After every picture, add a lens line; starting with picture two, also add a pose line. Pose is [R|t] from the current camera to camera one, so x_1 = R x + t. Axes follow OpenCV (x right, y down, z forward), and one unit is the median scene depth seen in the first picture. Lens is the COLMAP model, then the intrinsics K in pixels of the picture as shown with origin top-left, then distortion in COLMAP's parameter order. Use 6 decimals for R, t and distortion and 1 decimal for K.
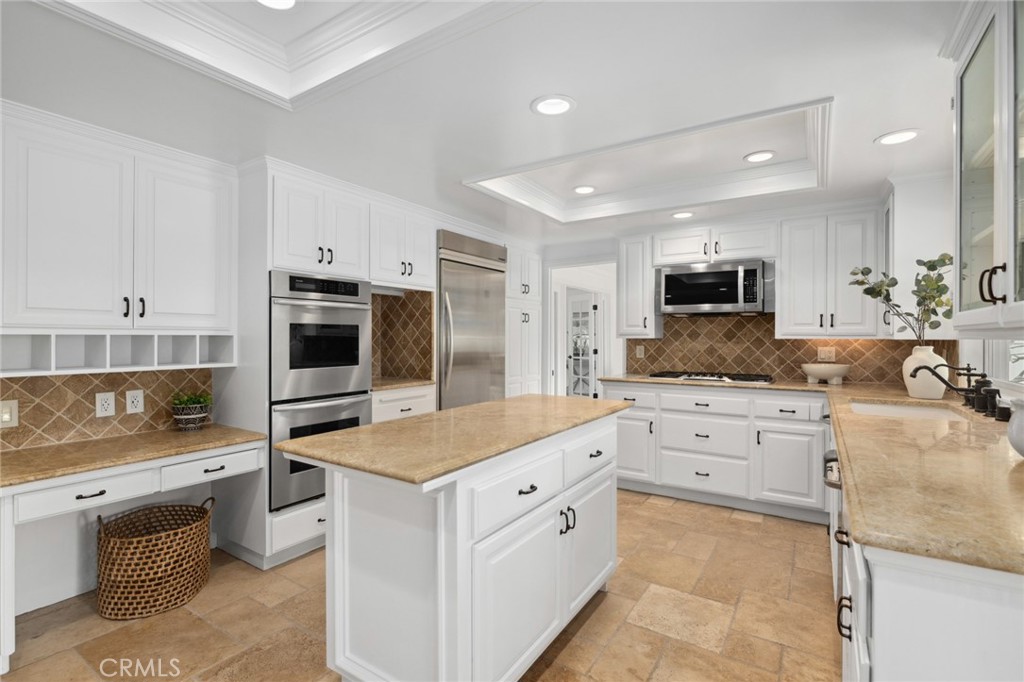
lens RADIAL K [[472.6, 0, 513.6], [0, 472.6, 336.2], [0, 0, 1]] dist [-0.005302, -0.000053]
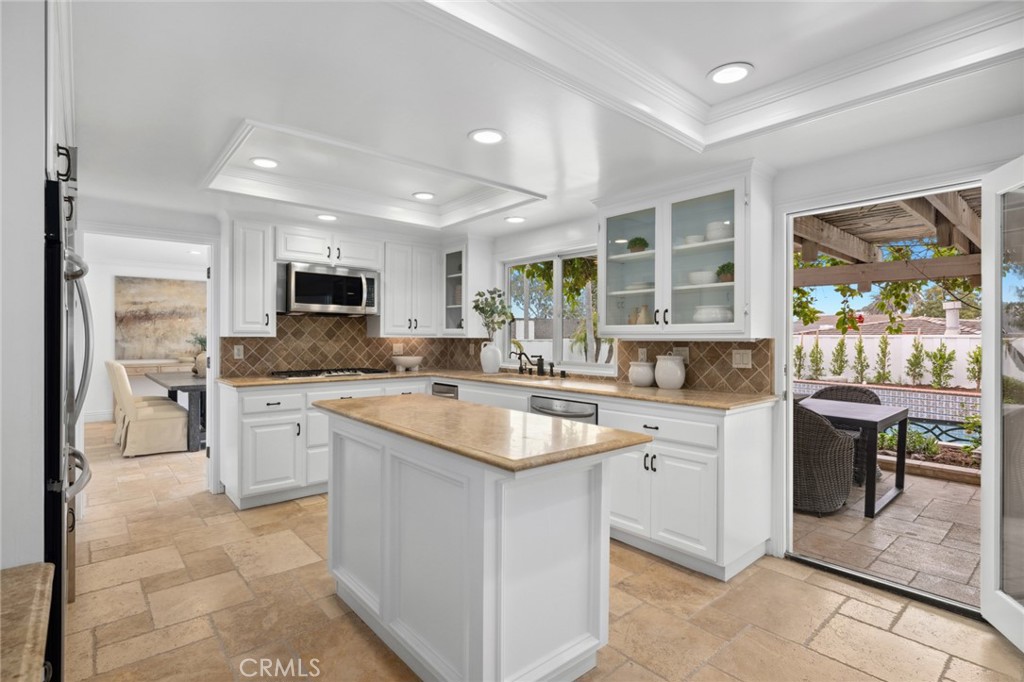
lens RADIAL K [[472.6, 0, 512.2], [0, 472.6, 341.7], [0, 0, 1]] dist [-0.005302, -0.000053]
pose [[0.300324, -0.007716, 0.953806, -0.495344], [-0.006193, 0.999930, 0.010039, 0.002306], [-0.953817, -0.008921, 0.300255, 0.298074]]
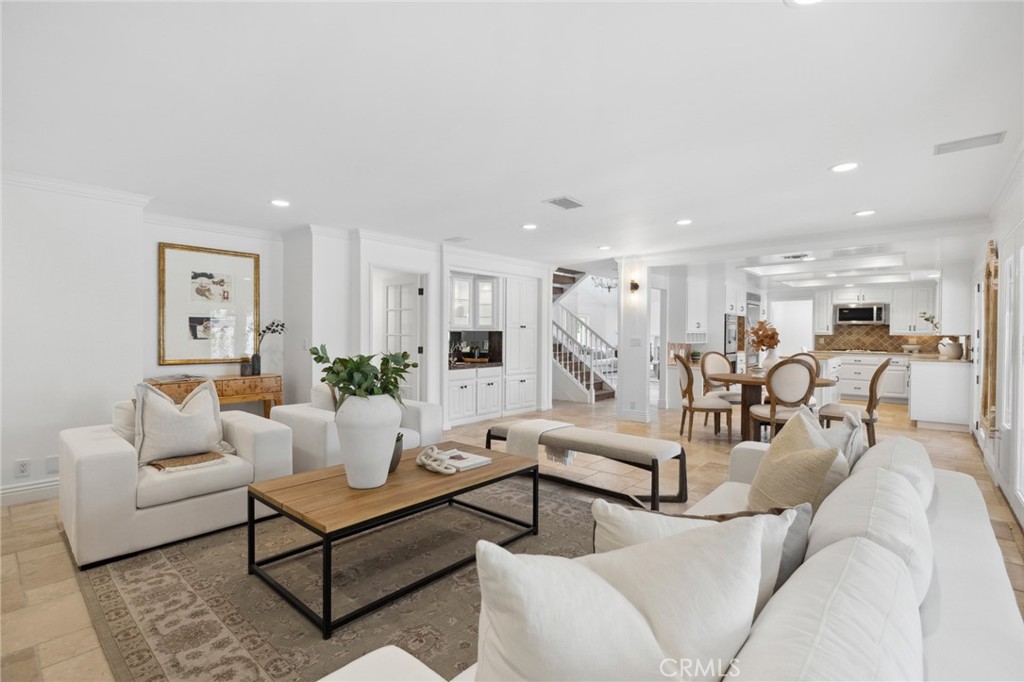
lens RADIAL K [[472.6, 0, 503.9], [0, 472.6, 337.9], [0, 0, 1]] dist [-0.005302, -0.000053]
pose [[0.988182, 0.006371, -0.153155, -1.063460], [-0.005041, 0.999946, 0.009071, 0.008068], [0.153204, -0.008191, 0.988161, -1.746551]]
